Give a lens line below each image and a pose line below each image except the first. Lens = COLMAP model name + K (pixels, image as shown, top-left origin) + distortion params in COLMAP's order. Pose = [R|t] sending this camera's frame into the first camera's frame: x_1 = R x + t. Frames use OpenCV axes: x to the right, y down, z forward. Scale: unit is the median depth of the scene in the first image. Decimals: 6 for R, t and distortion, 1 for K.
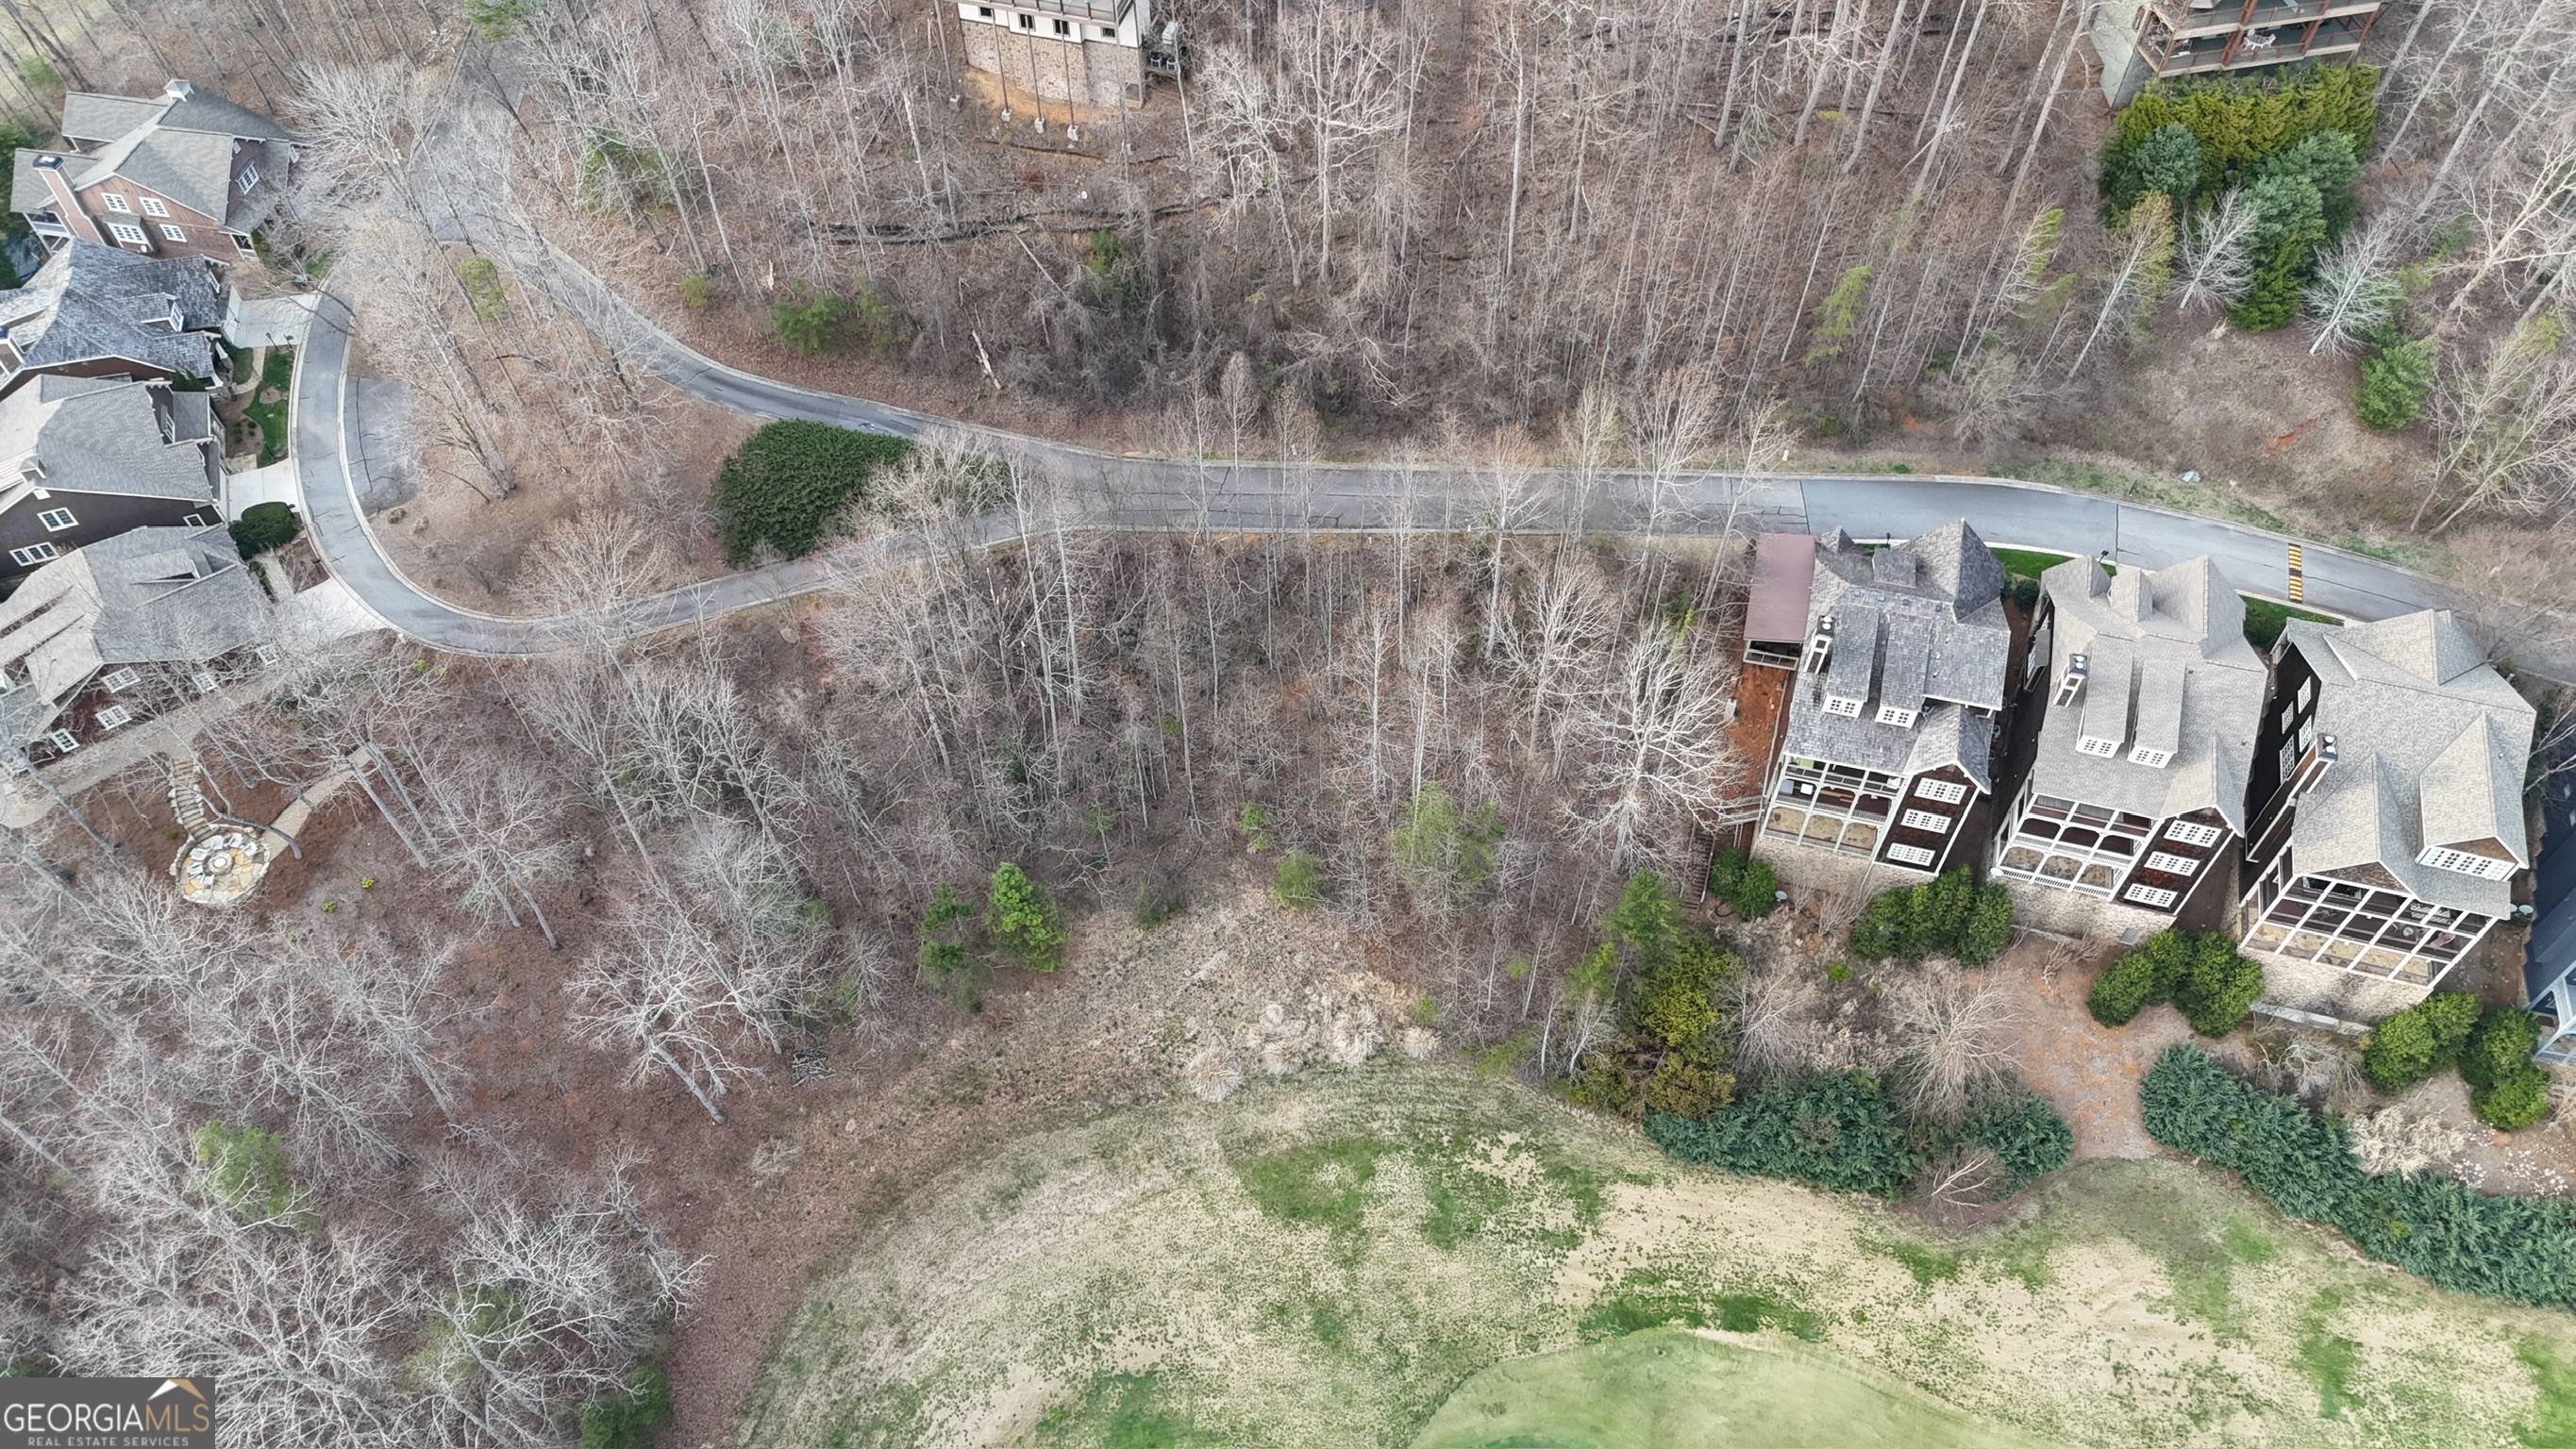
lens RADIAL K [[1883.8, 0, 1285.8], [0, 1883.8, 729.2], [0, 0, 1]] dist [0.059253, -0.049940]
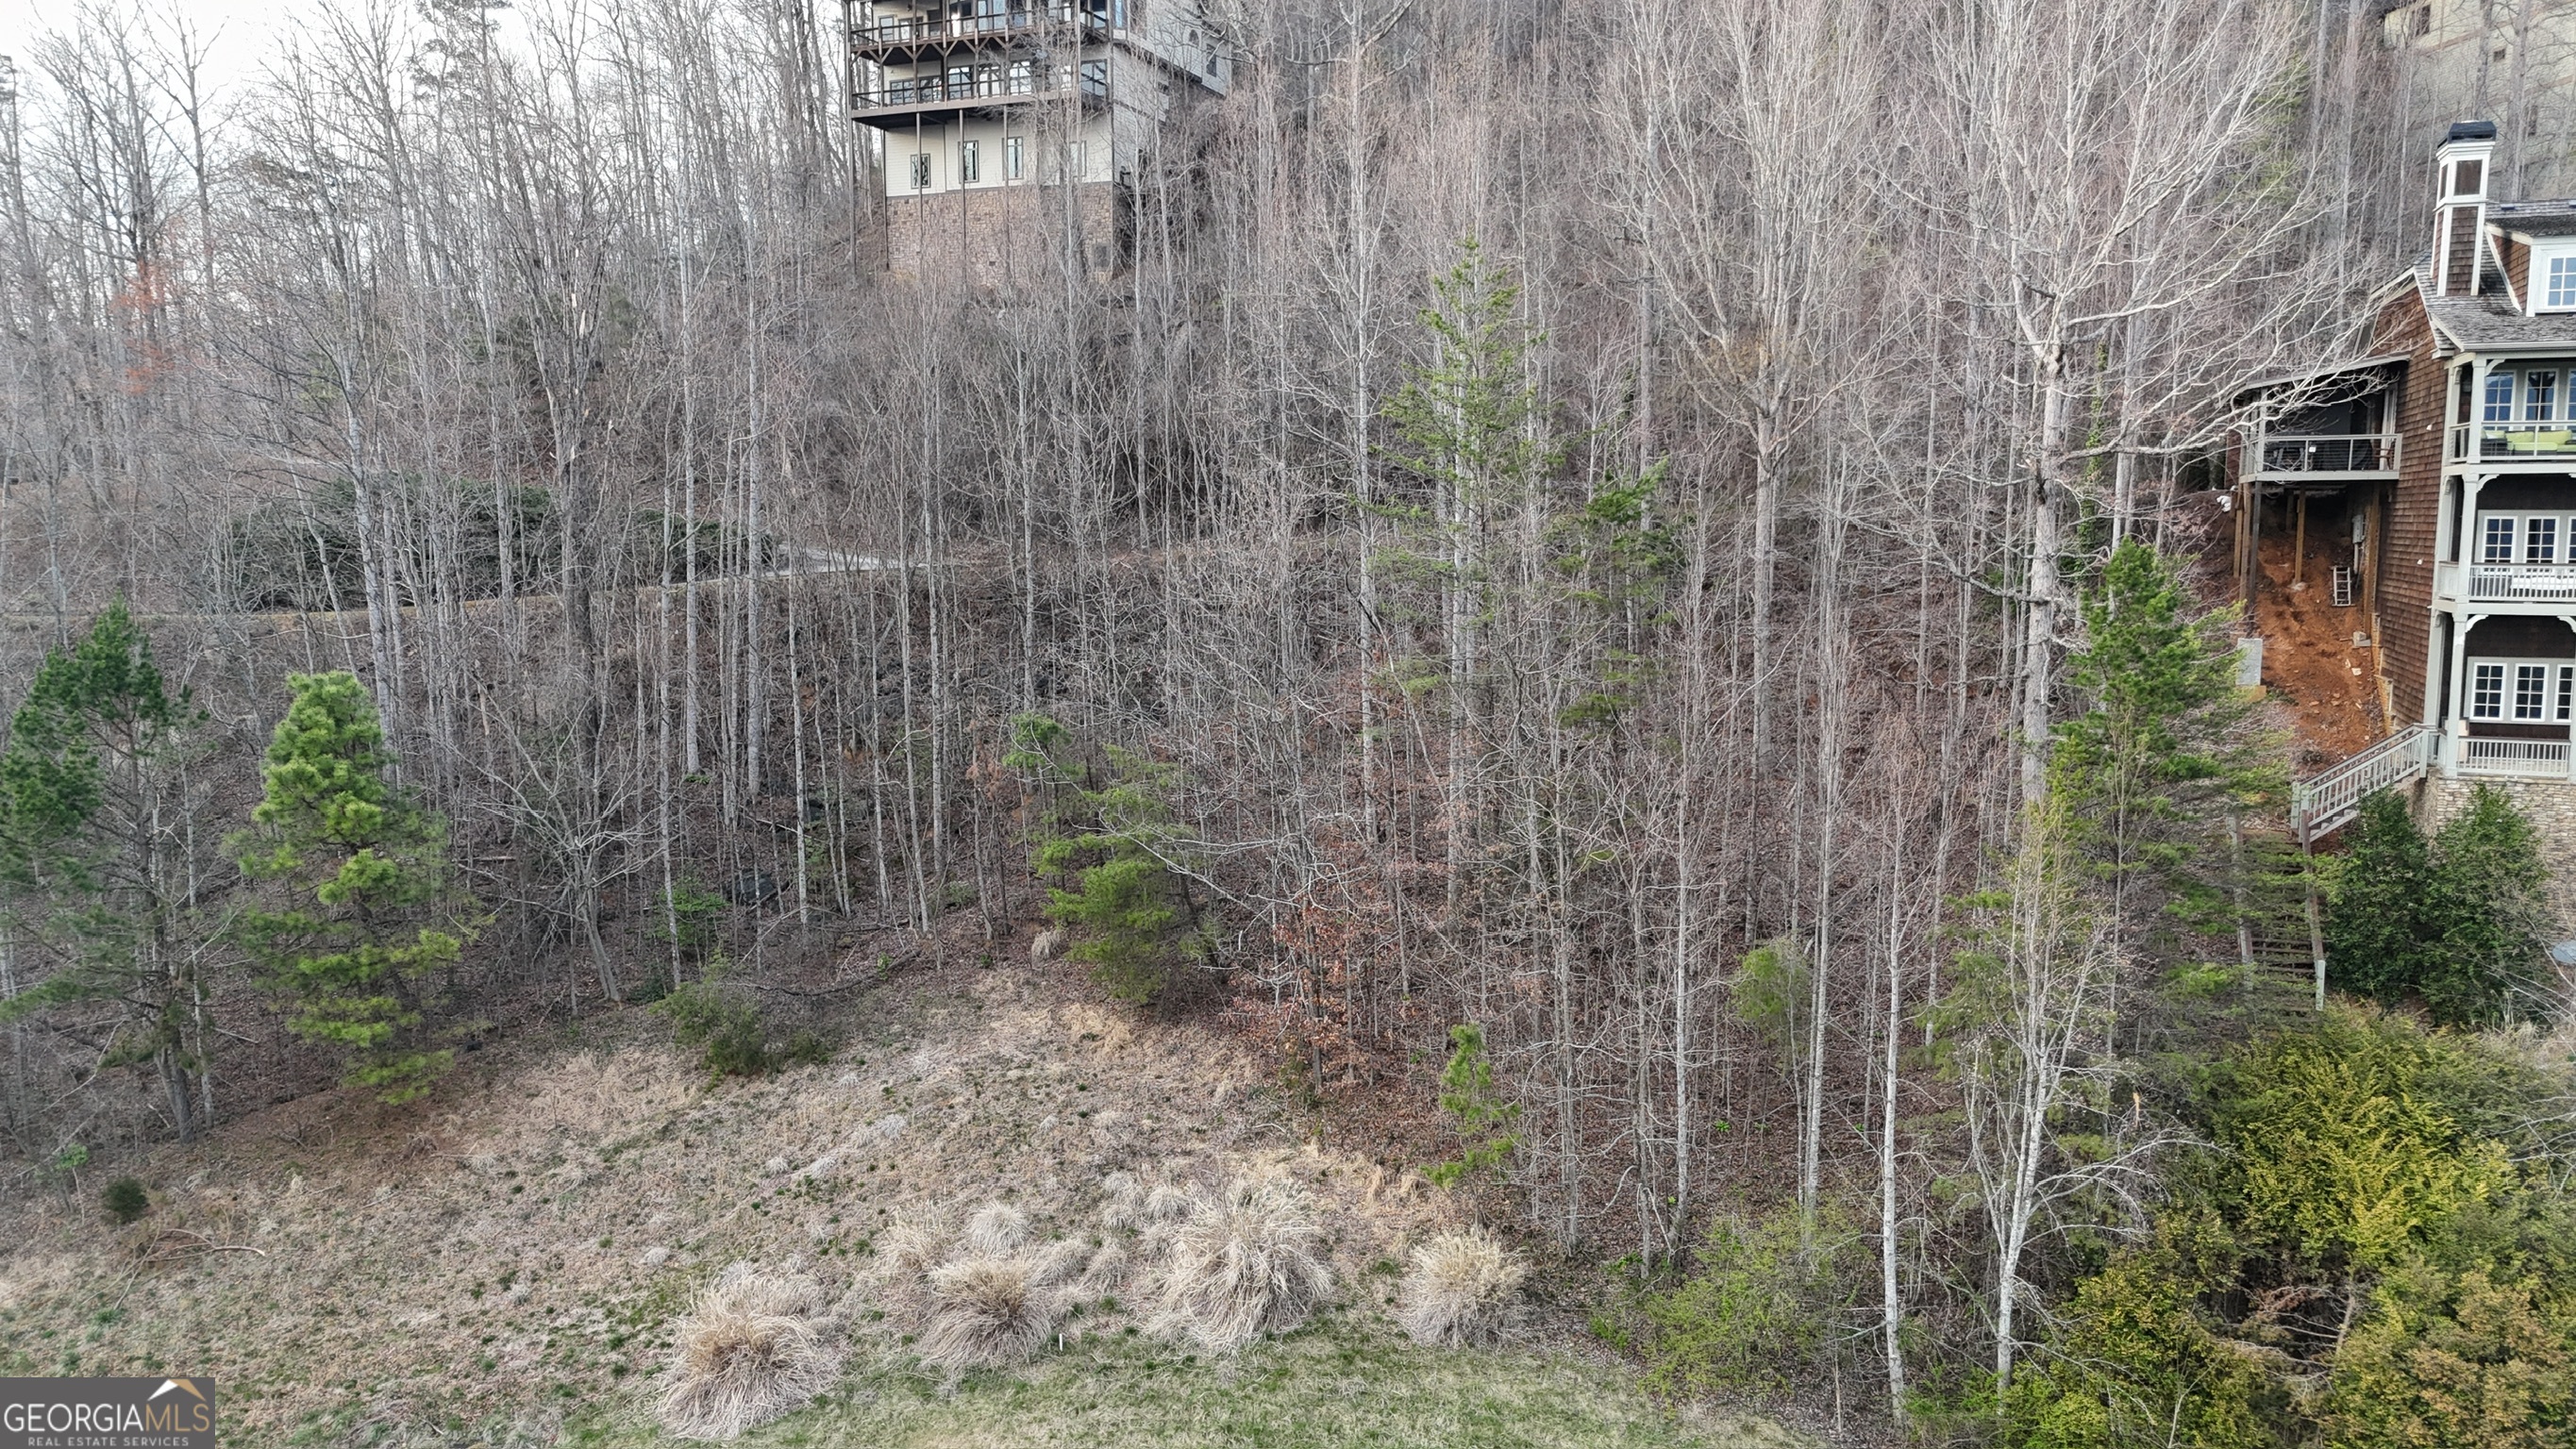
lens RADIAL K [[1883.8, 0, 1285.8], [0, 1883.8, 729.2], [0, 0, 1]] dist [0.059253, -0.049940]
pose [[0.994275, 0.027066, -0.103363, 0.074130], [-0.094311, 0.676992, -0.729923, 0.326904], [0.050220, 0.735493, 0.675669, 0.742152]]
